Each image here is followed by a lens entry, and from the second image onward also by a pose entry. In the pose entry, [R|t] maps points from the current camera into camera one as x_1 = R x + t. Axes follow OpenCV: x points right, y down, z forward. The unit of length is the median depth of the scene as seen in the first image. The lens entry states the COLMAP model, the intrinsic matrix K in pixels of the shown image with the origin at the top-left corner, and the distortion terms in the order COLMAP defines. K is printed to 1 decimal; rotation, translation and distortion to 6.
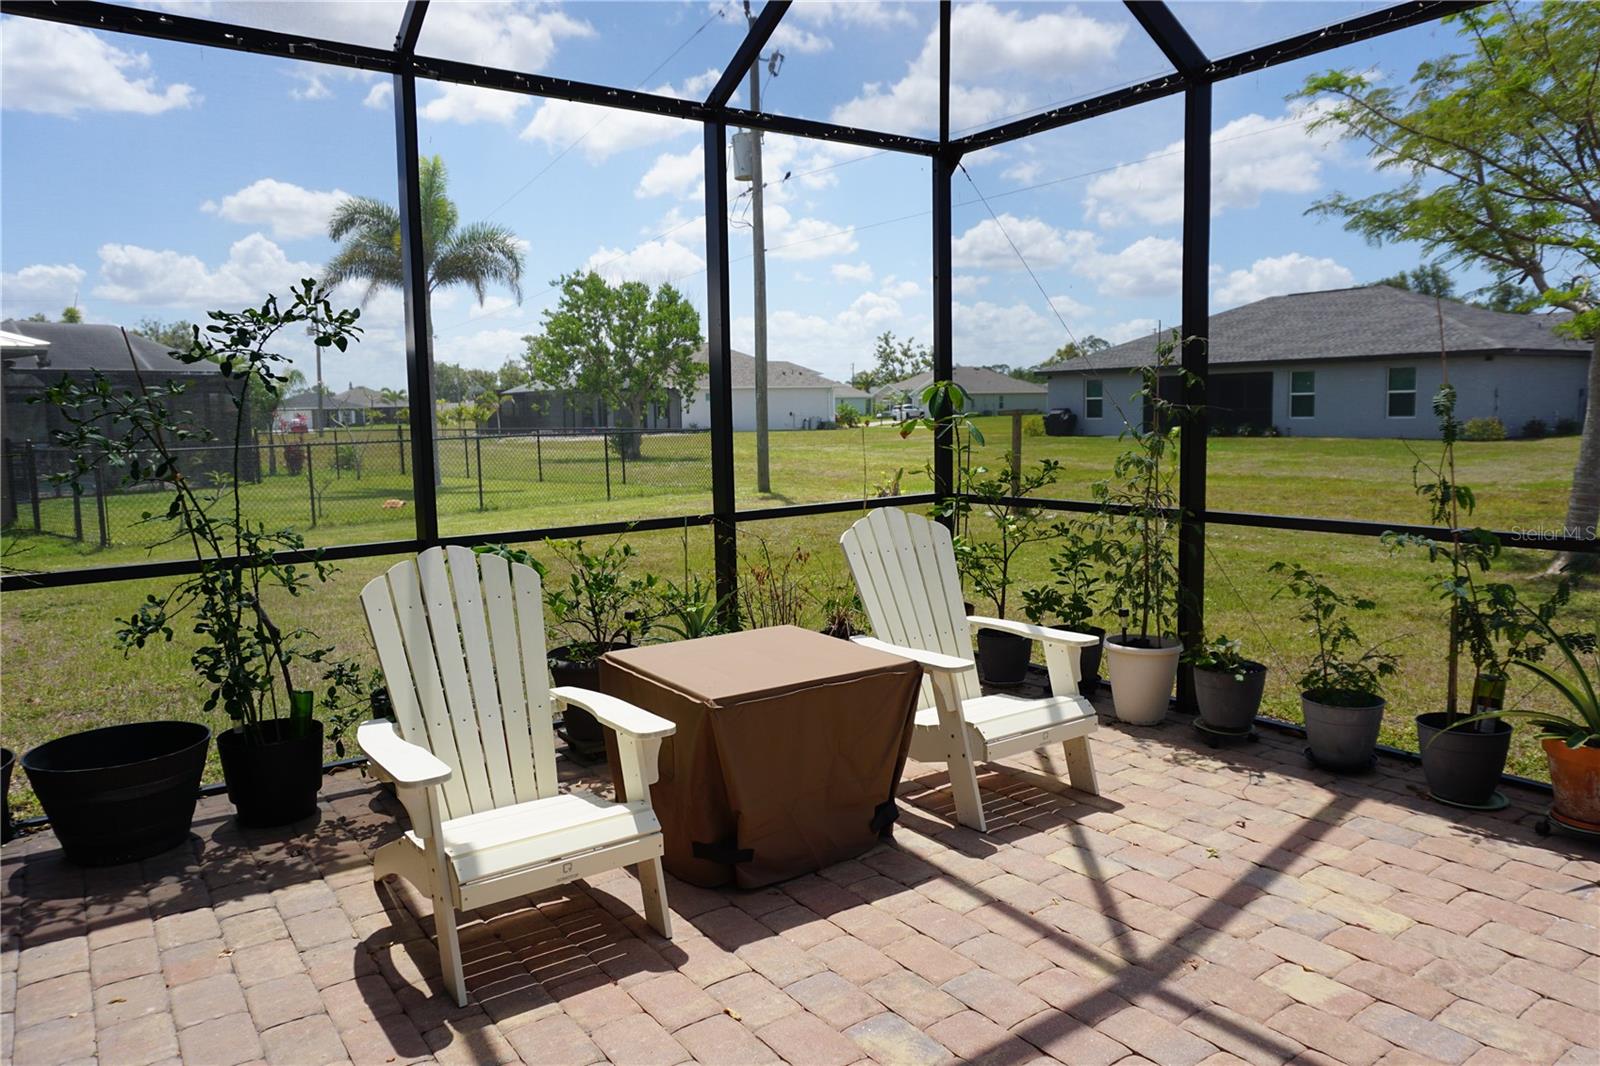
lens RADIAL K [[1069.7, 0, 807.0], [0, 1069.7, 534.4], [0, 0, 1]] dist [-0.029853, 0.002877]
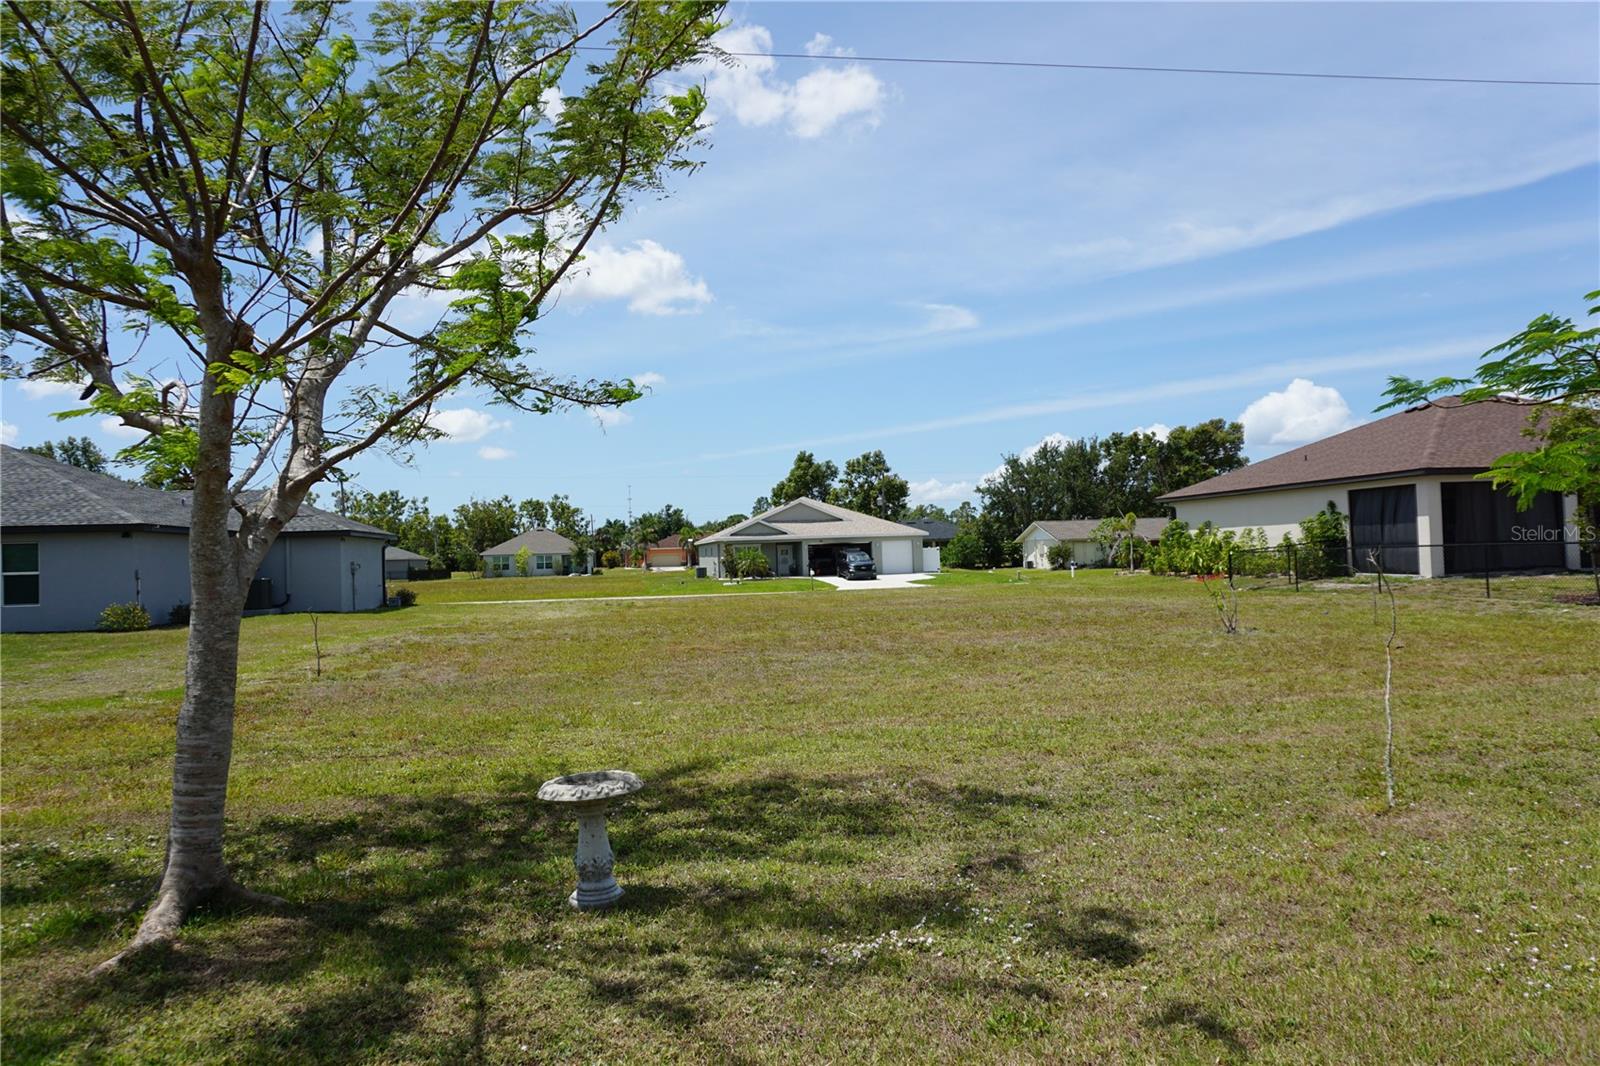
lens RADIAL K [[1069.7, 0, 807.0], [0, 1069.7, 534.4], [0, 0, 1]] dist [-0.029853, 0.002877]
pose [[0.434935, 0.032602, 0.899872, 0.112818], [0.119695, 0.988383, -0.093661, -0.020189], [-0.892471, 0.148447, 0.425980, 0.139204]]
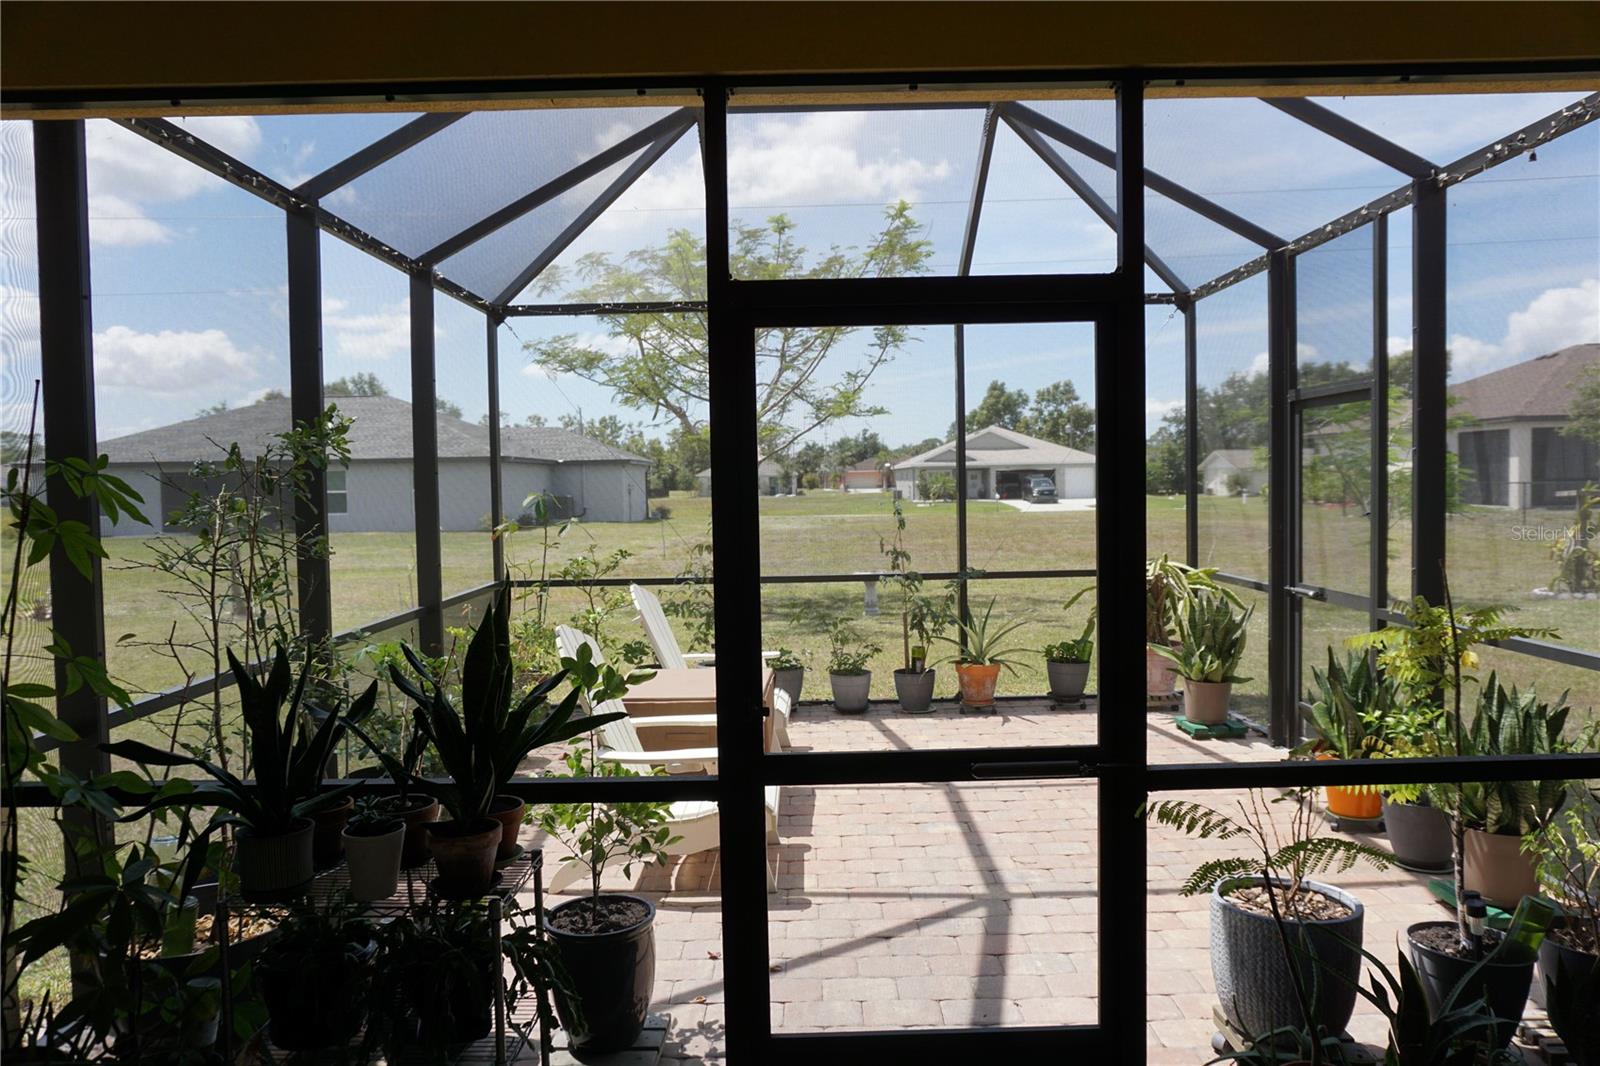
lens RADIAL K [[1069.7, 0, 807.0], [0, 1069.7, 534.4], [0, 0, 1]] dist [-0.029853, 0.002877]
pose [[0.589742, -0.022611, 0.807275, -0.136252], [0.094092, 0.994724, -0.040876, -0.001471], [-0.802092, 0.100065, 0.588758, -0.004197]]
